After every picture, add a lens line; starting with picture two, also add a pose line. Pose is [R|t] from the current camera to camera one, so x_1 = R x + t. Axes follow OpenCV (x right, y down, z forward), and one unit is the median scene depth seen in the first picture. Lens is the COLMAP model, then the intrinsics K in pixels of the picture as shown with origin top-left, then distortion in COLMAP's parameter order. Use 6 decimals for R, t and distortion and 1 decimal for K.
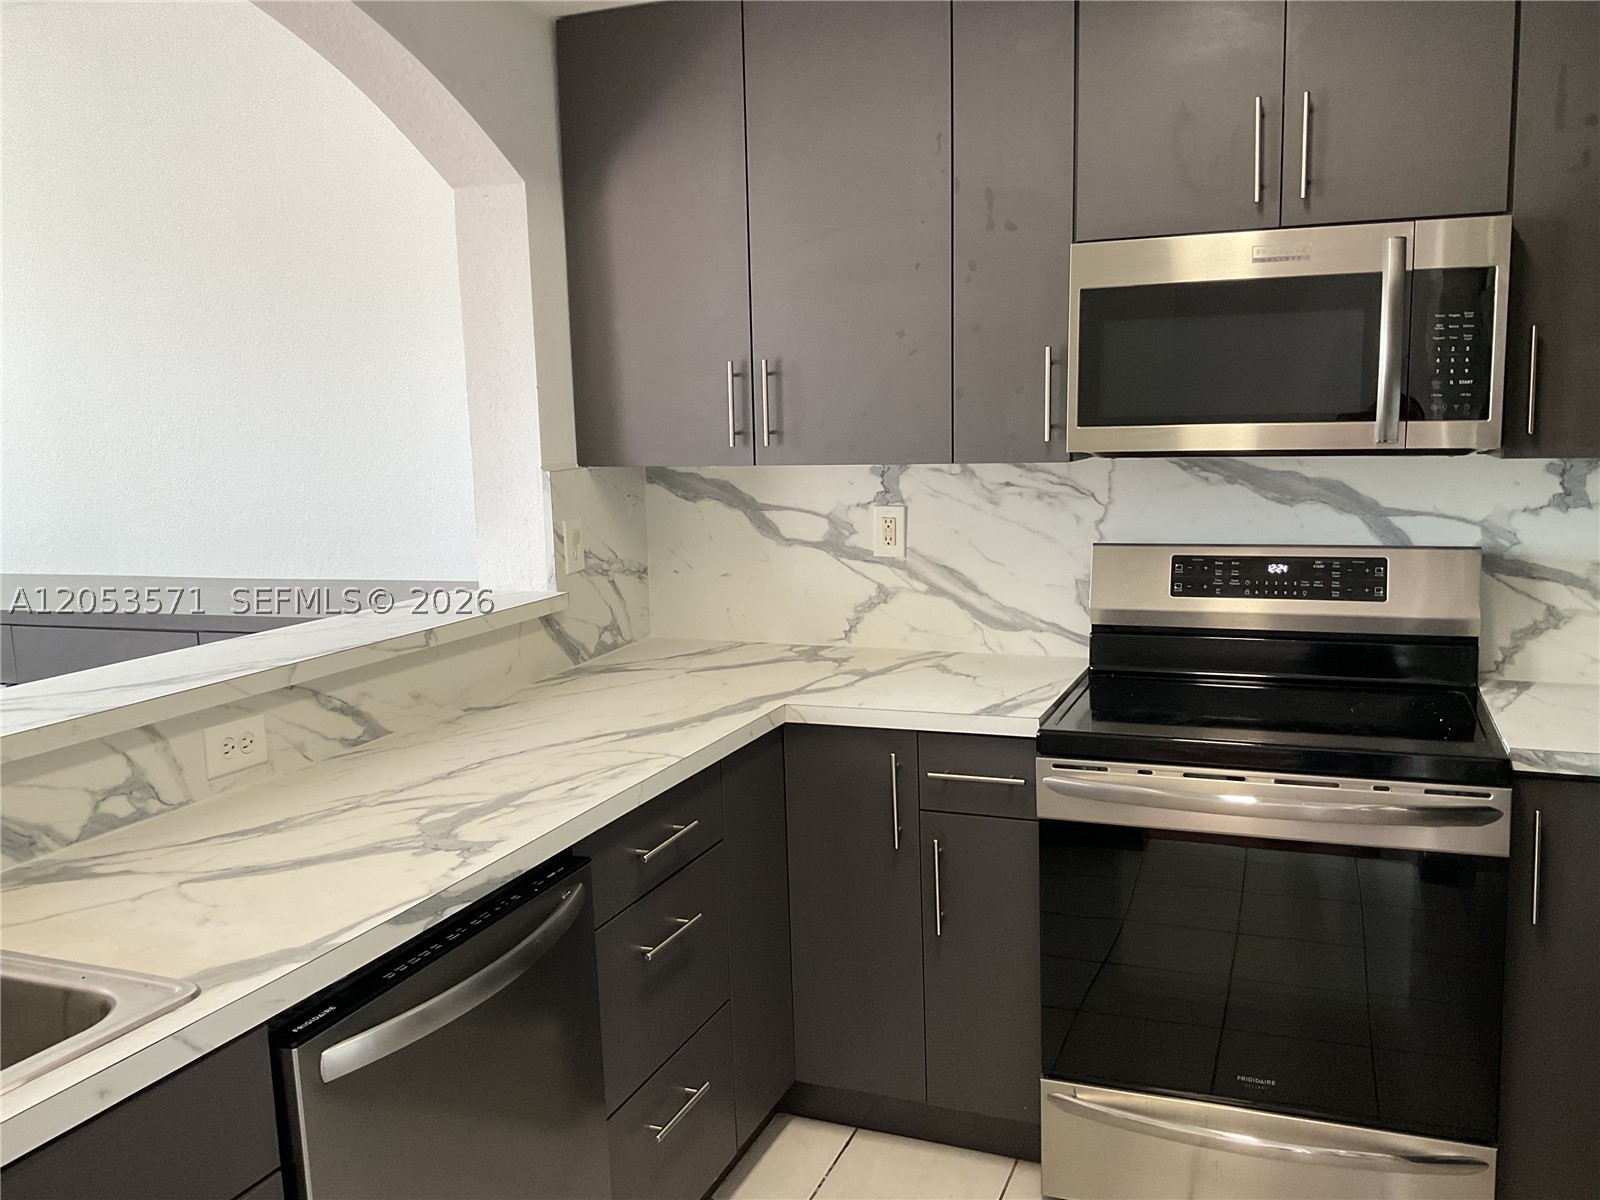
lens RADIAL K [[1322.5, 0, 800.0], [0, 1322.5, 600.0], [0, 0, 1]] dist [0.116648, -0.227349]
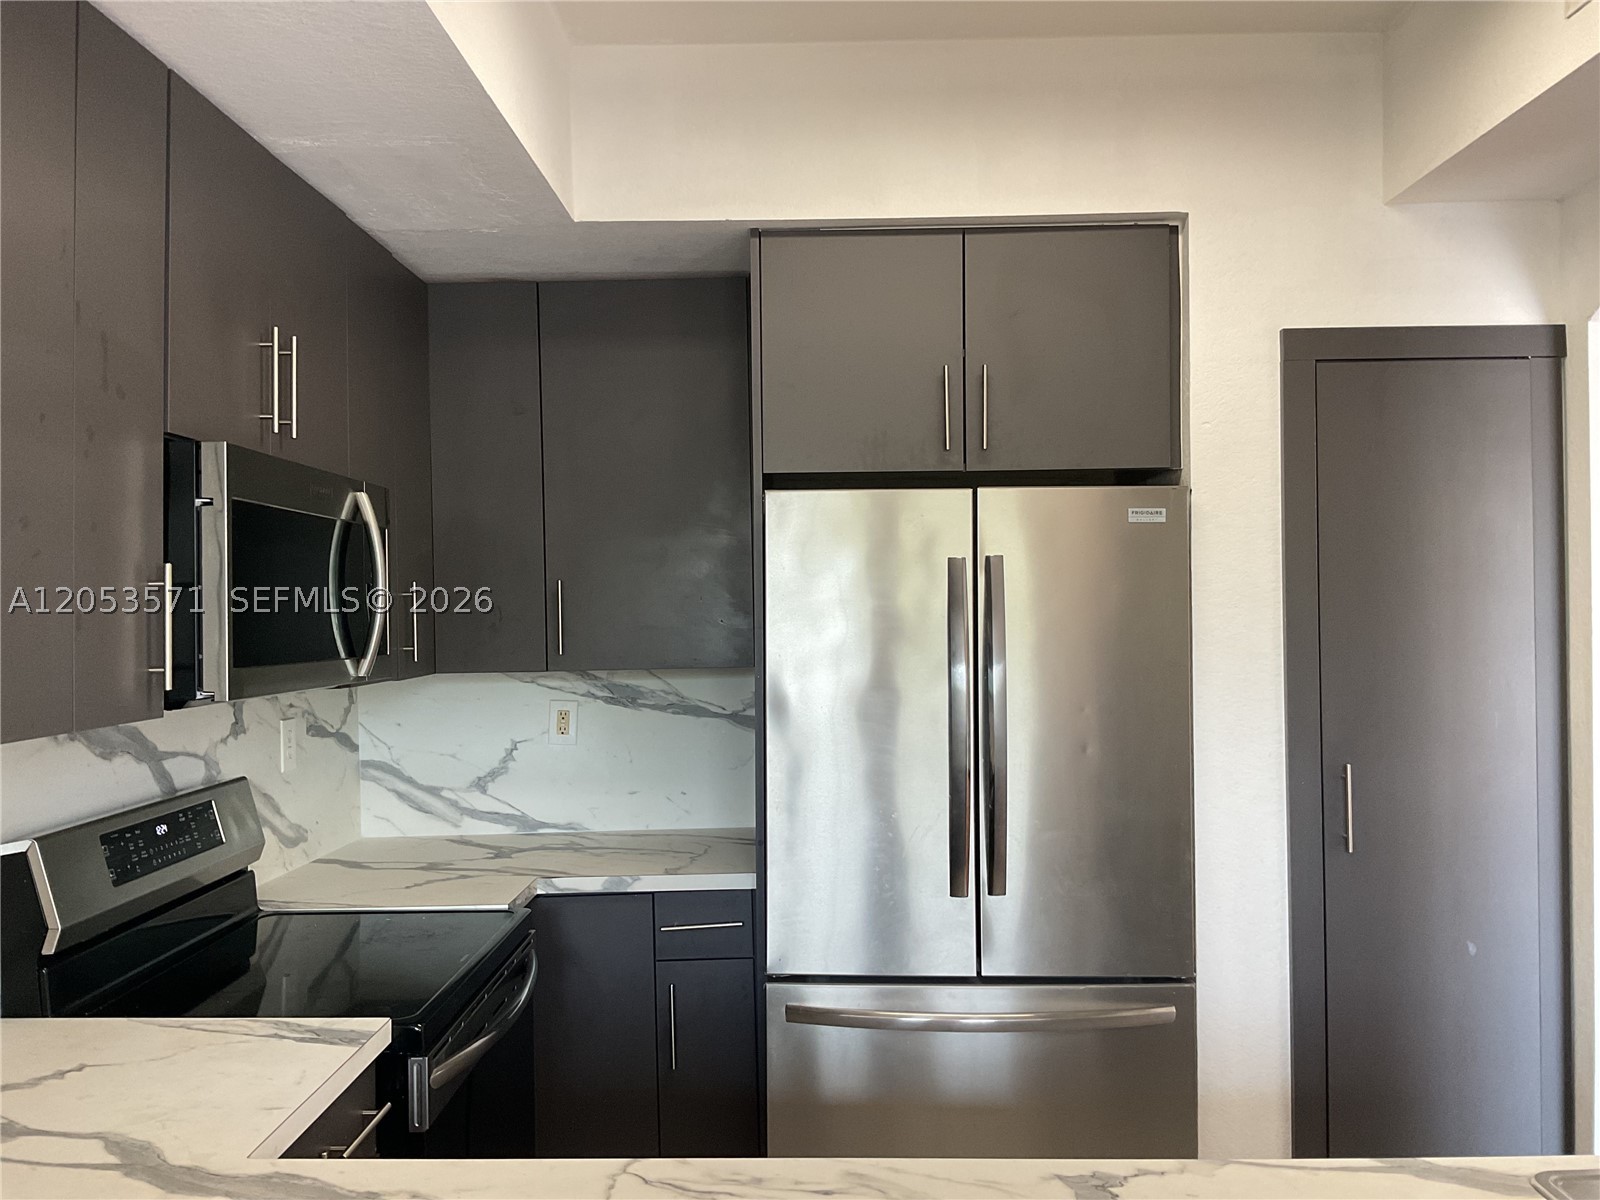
lens RADIAL K [[1337.2, 0, 800.0], [0, 1337.2, 600.0], [0, 0, 1]] dist [-0.010580, -0.005200]
pose [[-0.357828, 0.032135, 0.933234, -0.630881], [0.146958, 0.988891, 0.022296, -0.134960], [-0.922151, 0.145124, -0.358576, 0.944801]]
